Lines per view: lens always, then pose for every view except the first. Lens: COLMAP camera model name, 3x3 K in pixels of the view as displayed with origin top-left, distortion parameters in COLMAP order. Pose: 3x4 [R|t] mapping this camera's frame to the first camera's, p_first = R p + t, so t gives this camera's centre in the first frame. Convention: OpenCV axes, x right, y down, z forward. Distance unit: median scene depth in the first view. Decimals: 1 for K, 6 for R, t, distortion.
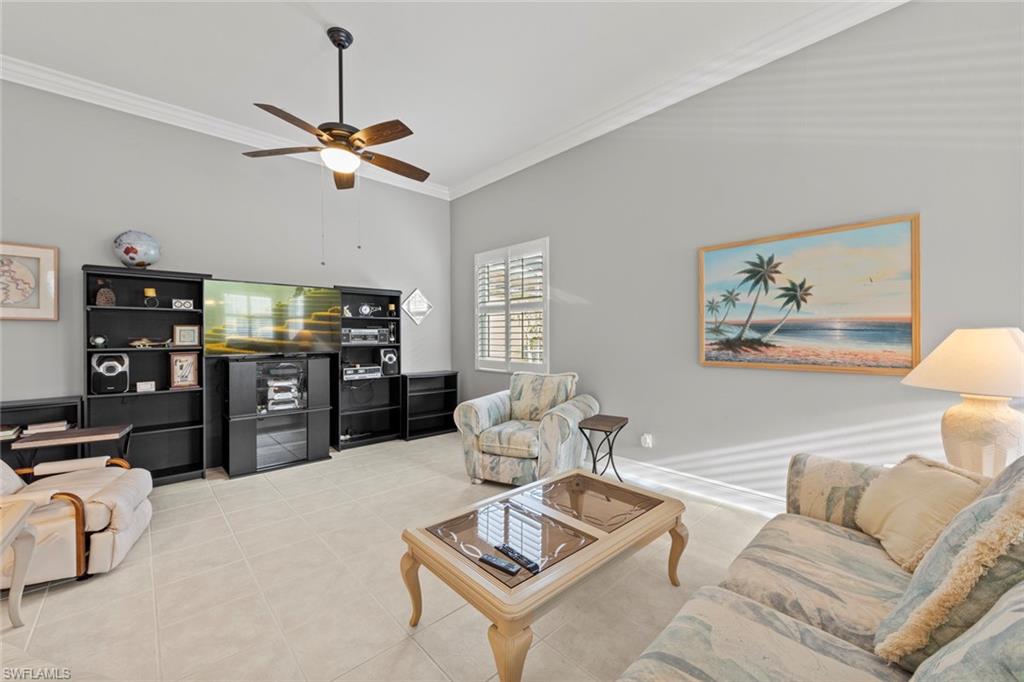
lens RADIAL K [[400.9, 0, 506.0], [0, 400.9, 335.2], [0, 0, 1]] dist [0.000690, 0.000376]
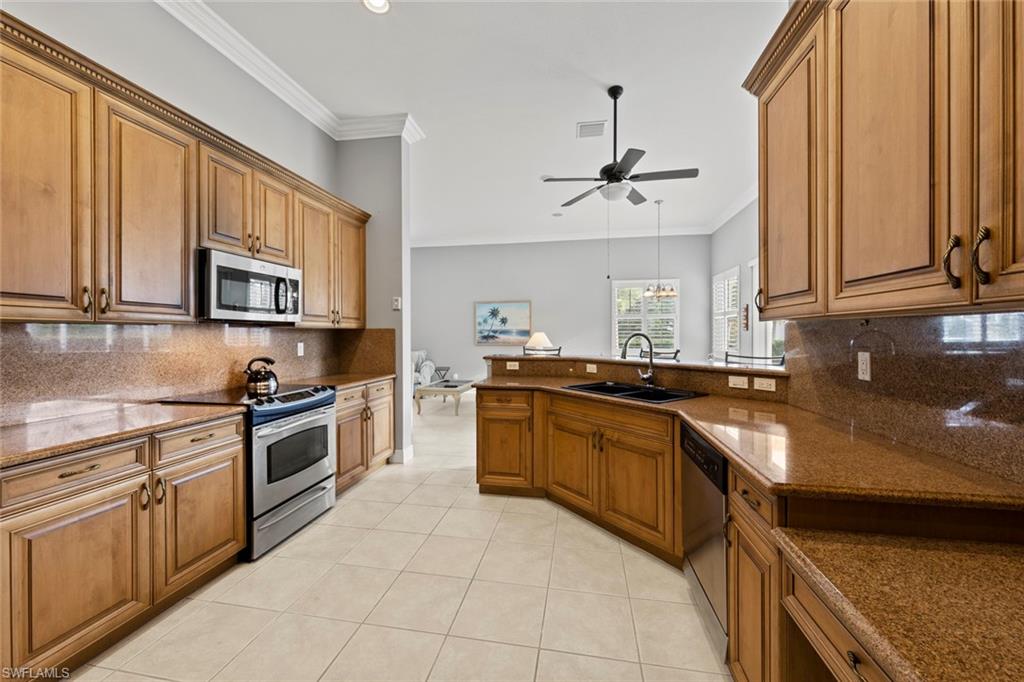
lens RADIAL K [[400.9, 0, 514.7], [0, 400.9, 342.2], [0, 0, 1]] dist [0.000690, 0.000376]
pose [[0.792571, -0.010413, 0.609690, -0.937677], [-0.001357, 0.999822, 0.018841, 0.002804], [-0.609778, -0.015761, 0.792416, -1.283225]]
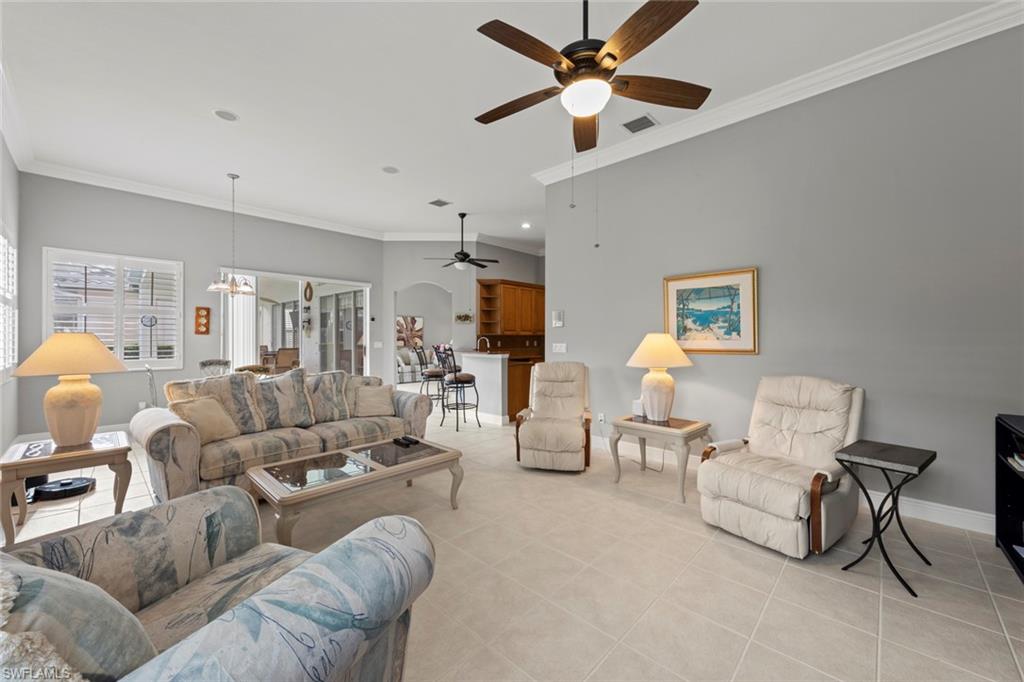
lens RADIAL K [[400.9, 0, 511.9], [0, 400.9, 335.5], [0, 0, 1]] dist [0.000690, 0.000376]
pose [[-0.996787, 0.002741, -0.080050, -0.182138], [0.003203, 0.999979, -0.005641, 0.001902], [0.080033, -0.005880, -0.996775, 1.412181]]
